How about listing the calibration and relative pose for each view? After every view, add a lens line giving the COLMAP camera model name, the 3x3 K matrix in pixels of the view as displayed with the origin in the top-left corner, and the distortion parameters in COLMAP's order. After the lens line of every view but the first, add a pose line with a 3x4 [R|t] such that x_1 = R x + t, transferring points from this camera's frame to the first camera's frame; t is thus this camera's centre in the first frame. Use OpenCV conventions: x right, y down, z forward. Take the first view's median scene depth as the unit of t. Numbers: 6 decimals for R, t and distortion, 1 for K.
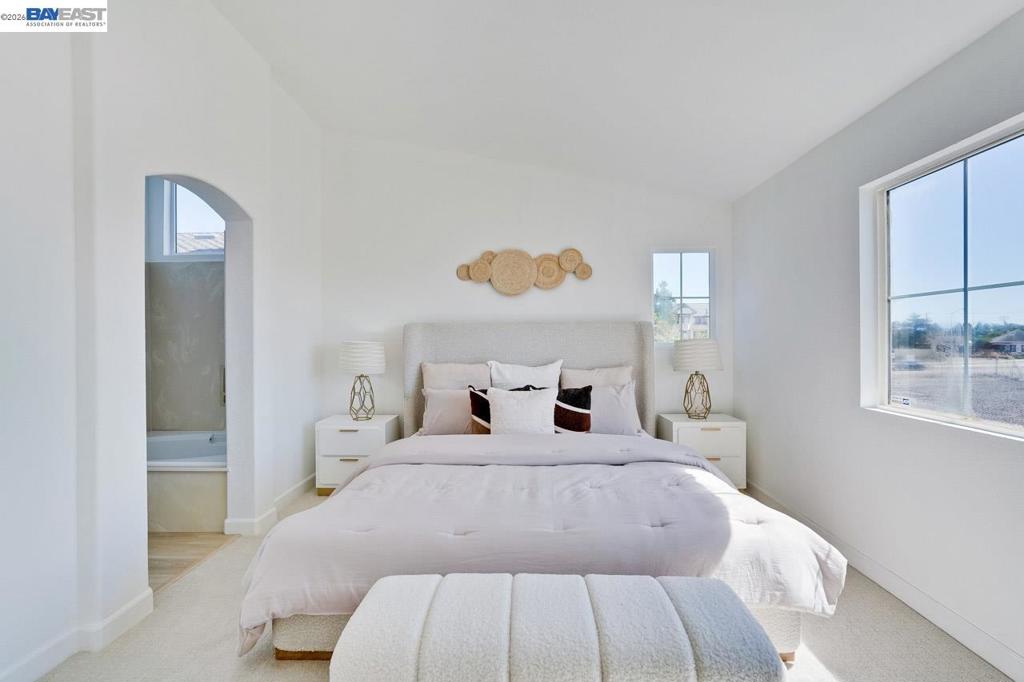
lens RADIAL K [[454.1, 0, 512.0], [0, 454.1, 341.0], [0, 0, 1]] dist [-0.014125, 0.008739]
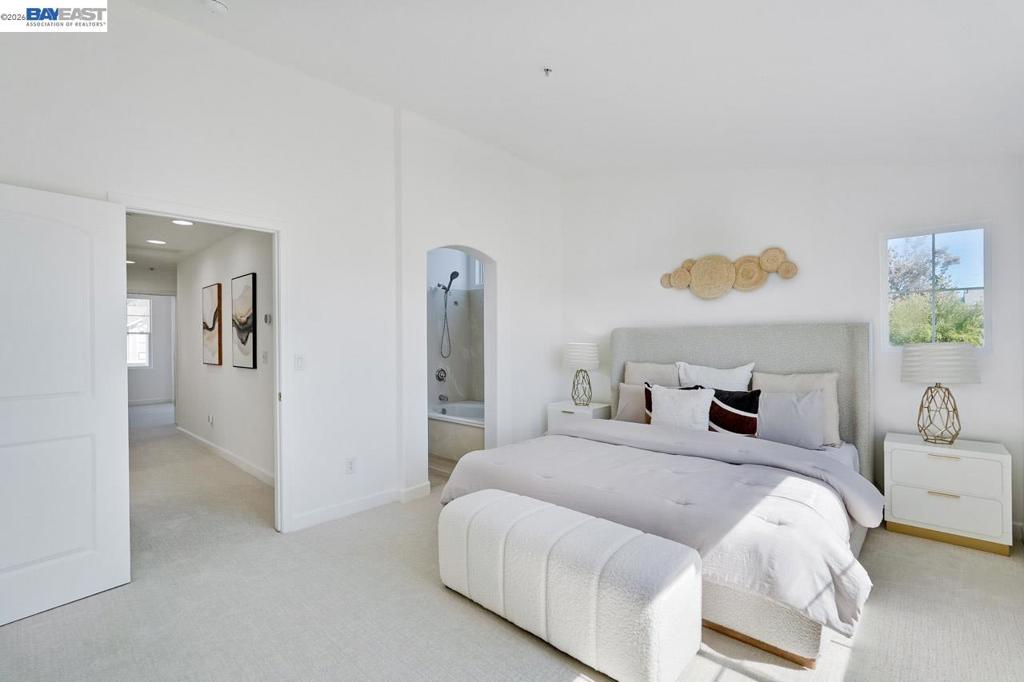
lens RADIAL K [[454.1, 0, 512.0], [0, 454.1, 341.0], [0, 0, 1]] dist [-0.014125, 0.008739]
pose [[0.760798, 0.003582, -0.648979, 0.355493], [-0.001489, 0.999992, 0.003774, -0.009672], [0.648987, -0.001905, 0.760797, -0.088434]]
